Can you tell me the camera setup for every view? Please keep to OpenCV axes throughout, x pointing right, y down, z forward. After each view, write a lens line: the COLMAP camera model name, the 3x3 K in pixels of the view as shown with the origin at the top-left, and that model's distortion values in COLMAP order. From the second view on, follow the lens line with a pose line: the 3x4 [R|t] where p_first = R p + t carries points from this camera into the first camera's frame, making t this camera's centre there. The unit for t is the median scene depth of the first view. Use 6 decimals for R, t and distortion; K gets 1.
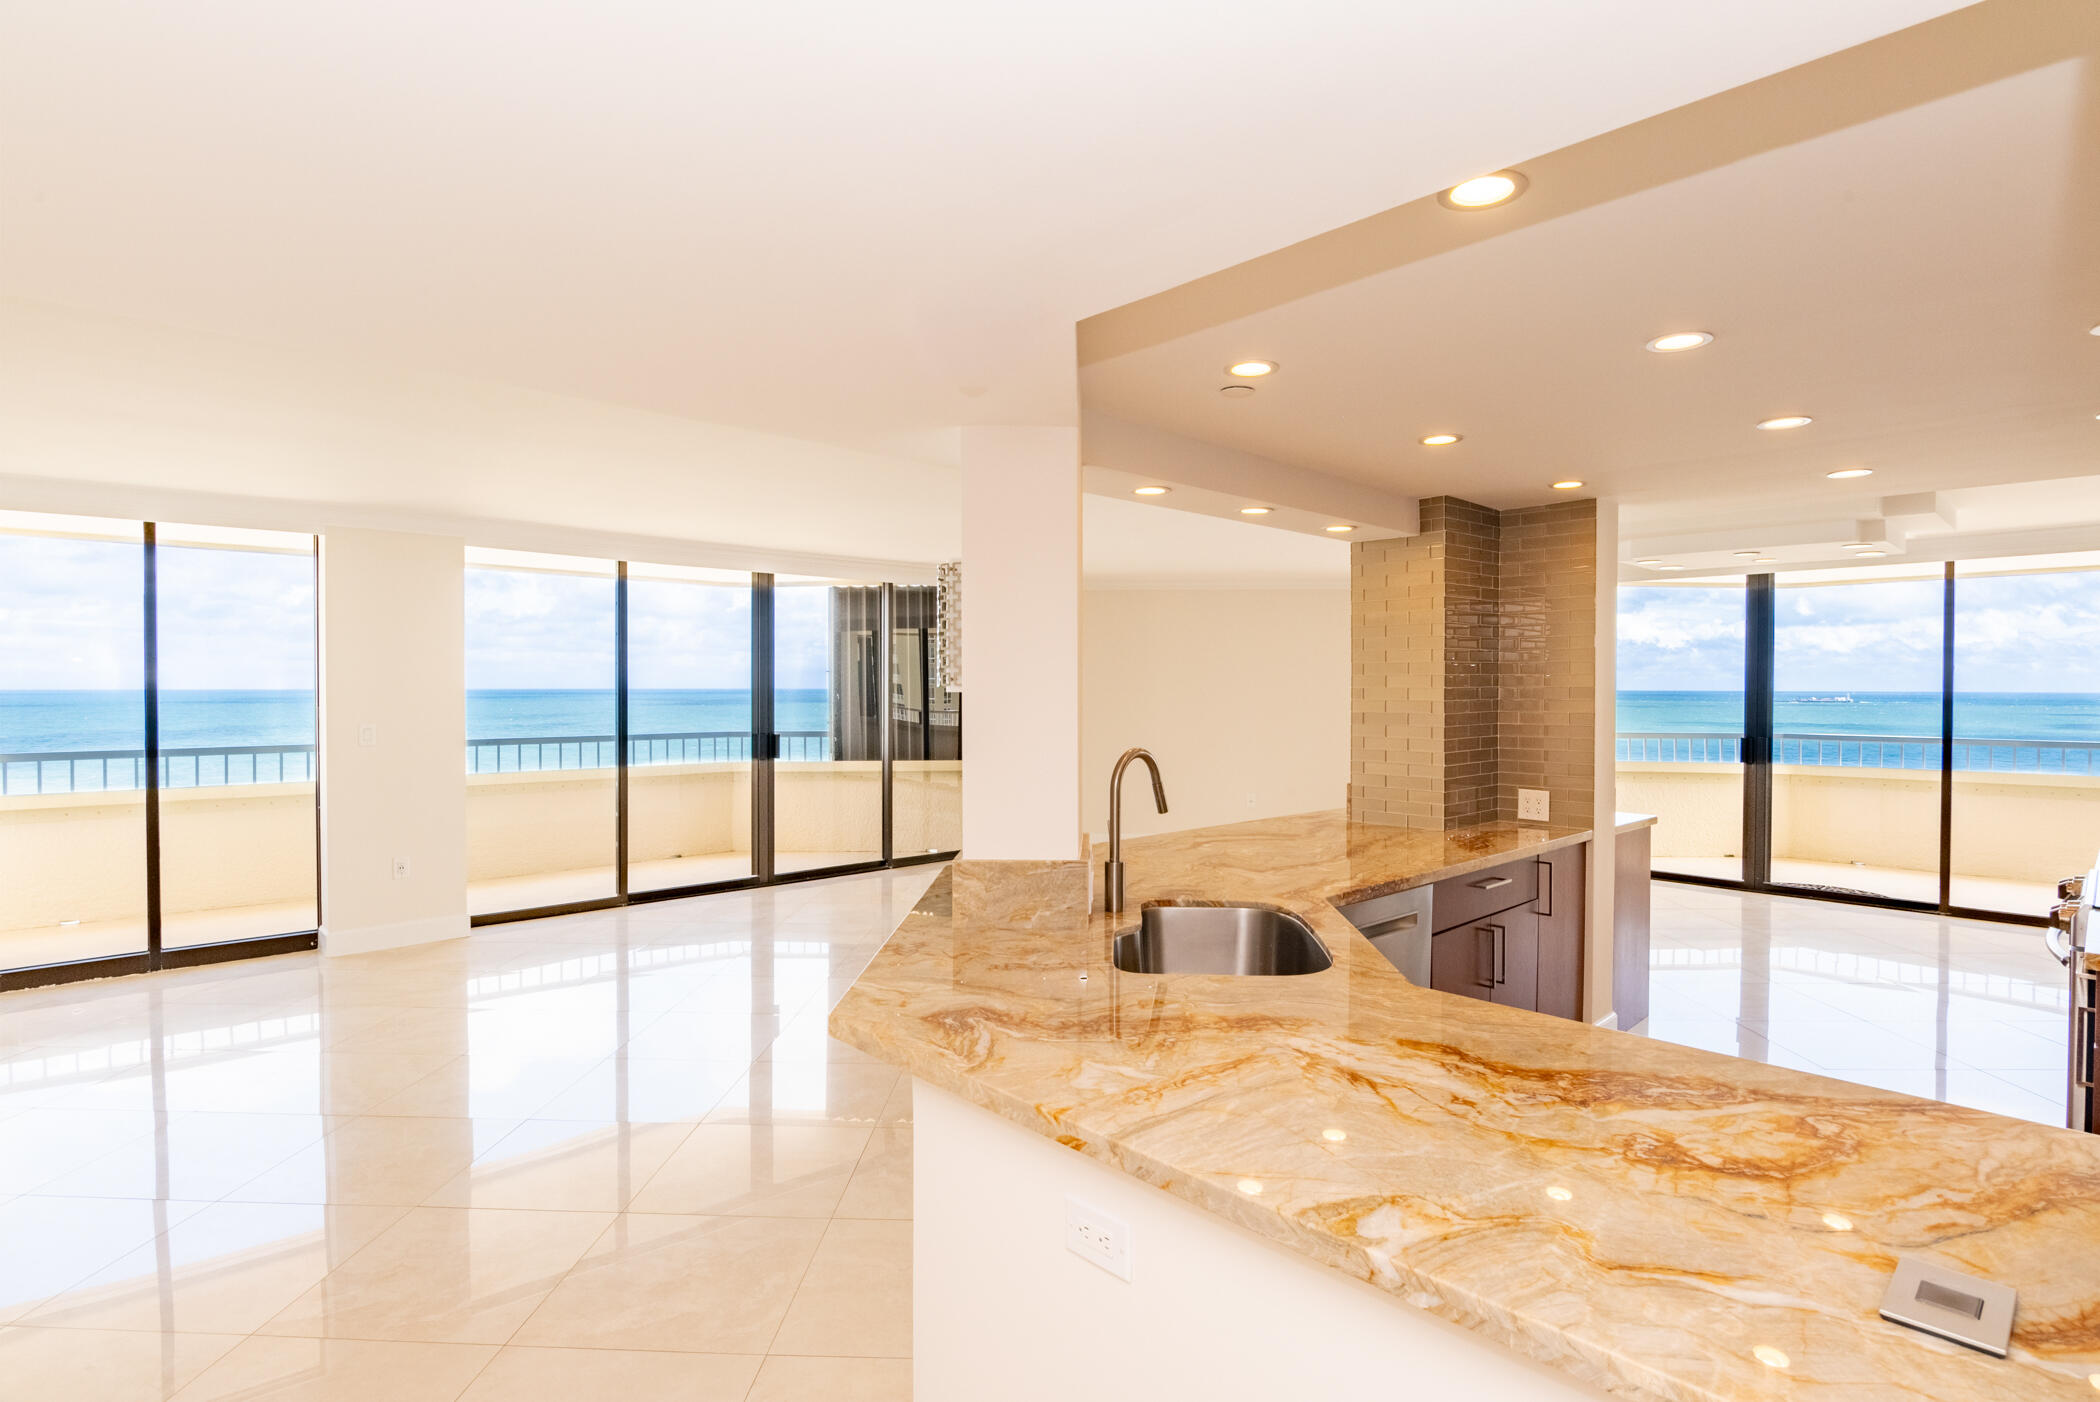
lens RADIAL K [[1015.3, 0, 1050.0], [0, 1015.3, 701.0], [0, 0, 1]] dist [-0.015655, 0.000349]
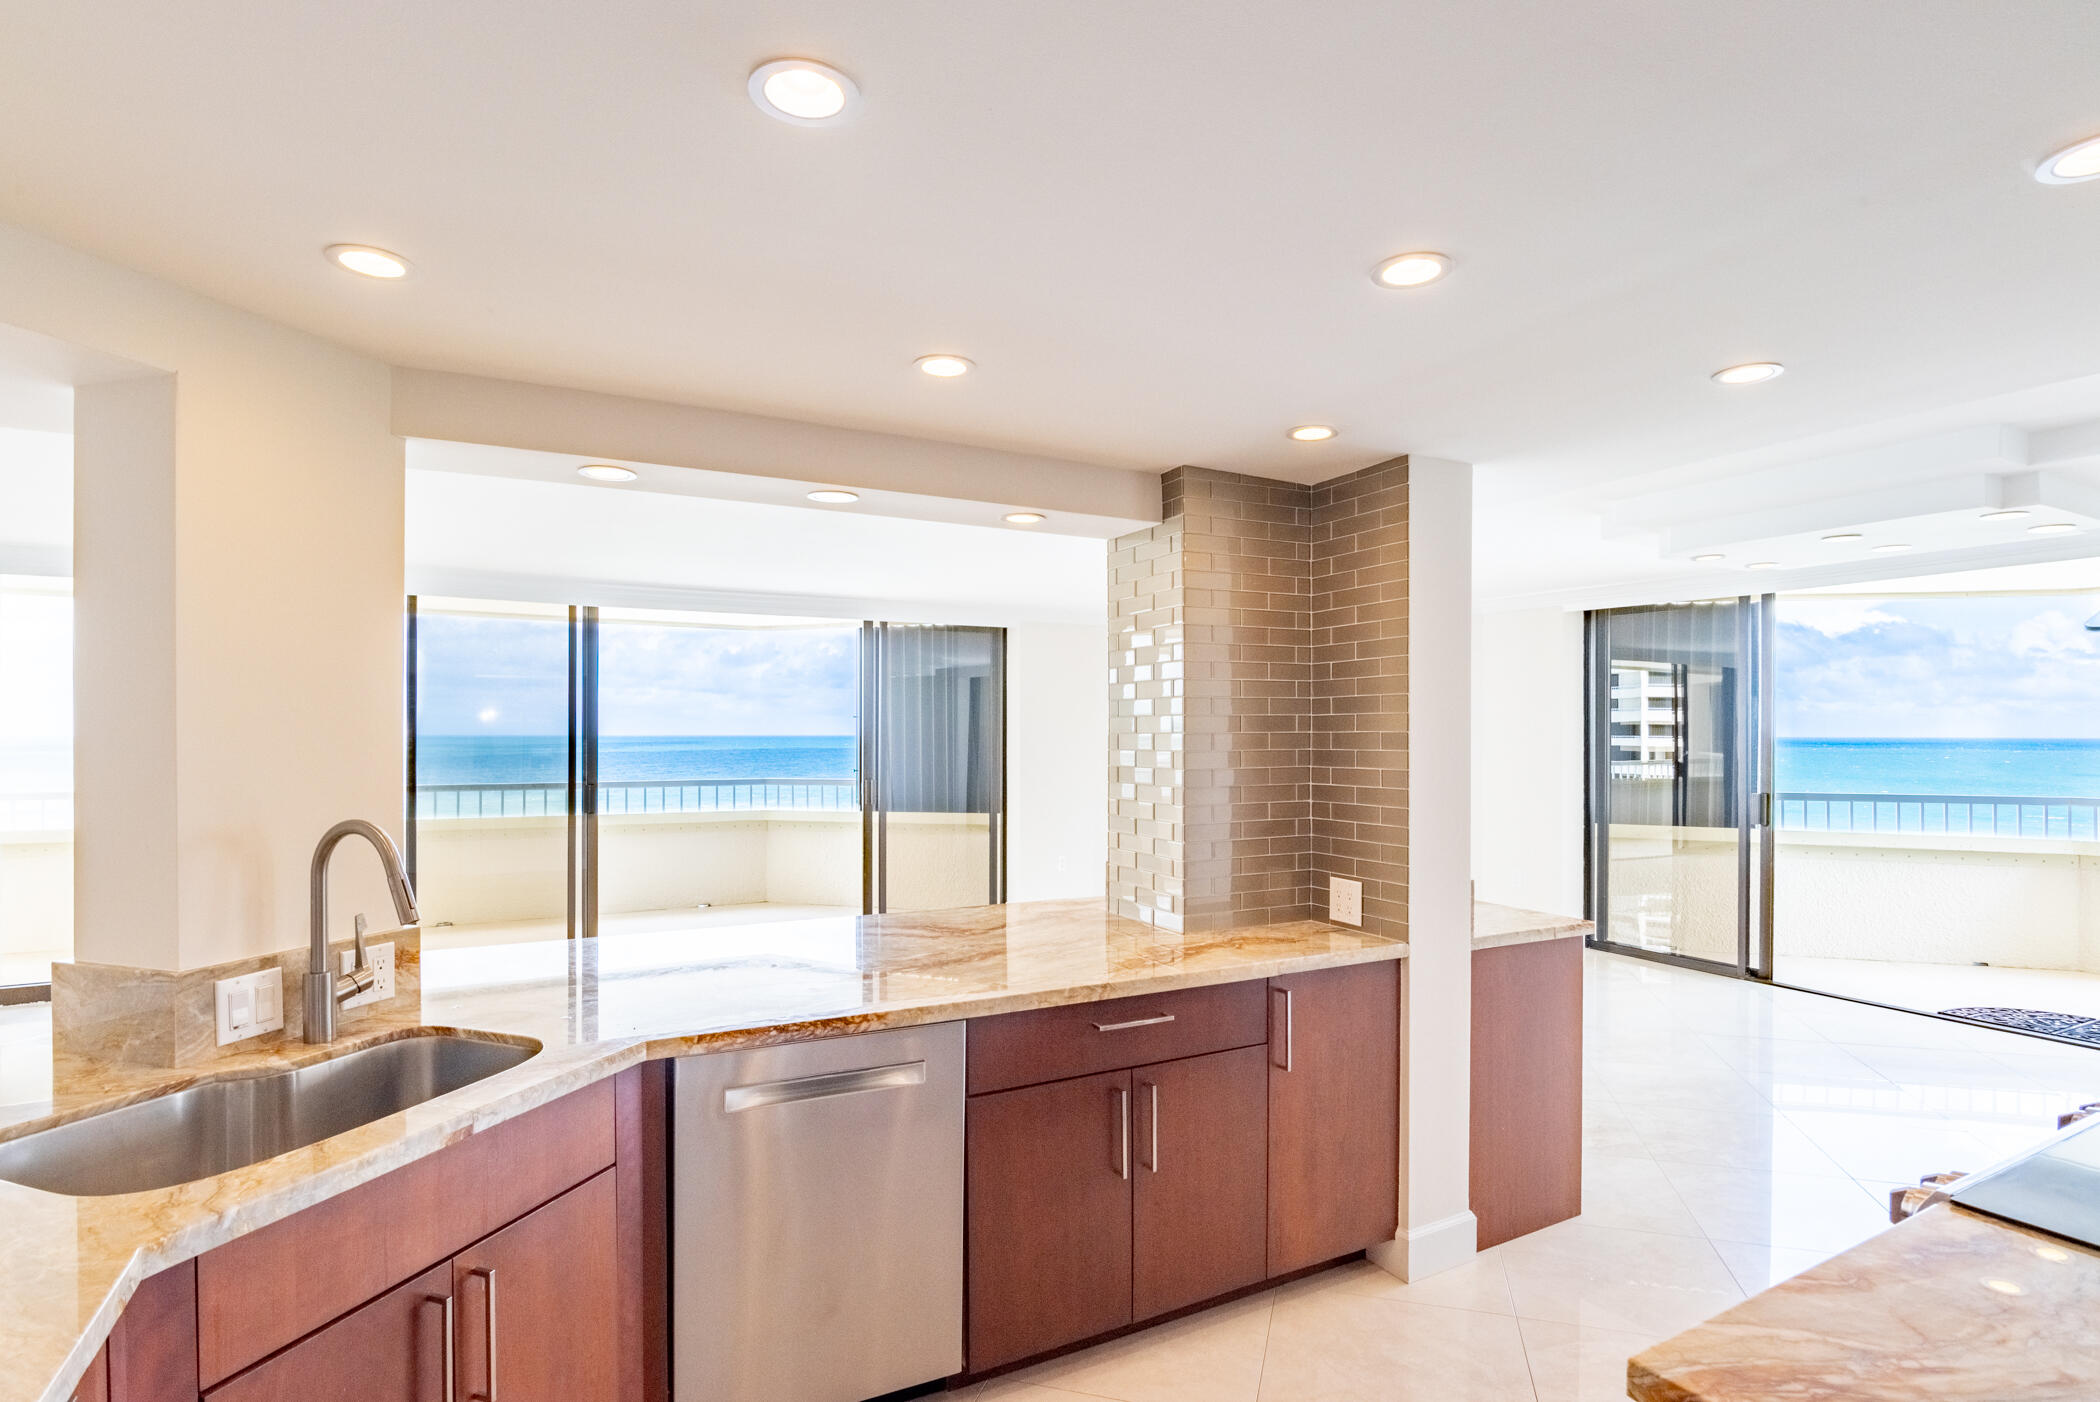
lens RADIAL K [[1040.0, 0, 1056.2], [0, 1040.0, 721.0], [0, 0, 1]] dist [-0.020134, -0.000060]
pose [[0.970534, -0.002154, -0.240956, 0.444582], [-0.004249, 0.999652, -0.026047, -0.001900], [0.240928, 0.026303, 0.970186, 0.246503]]
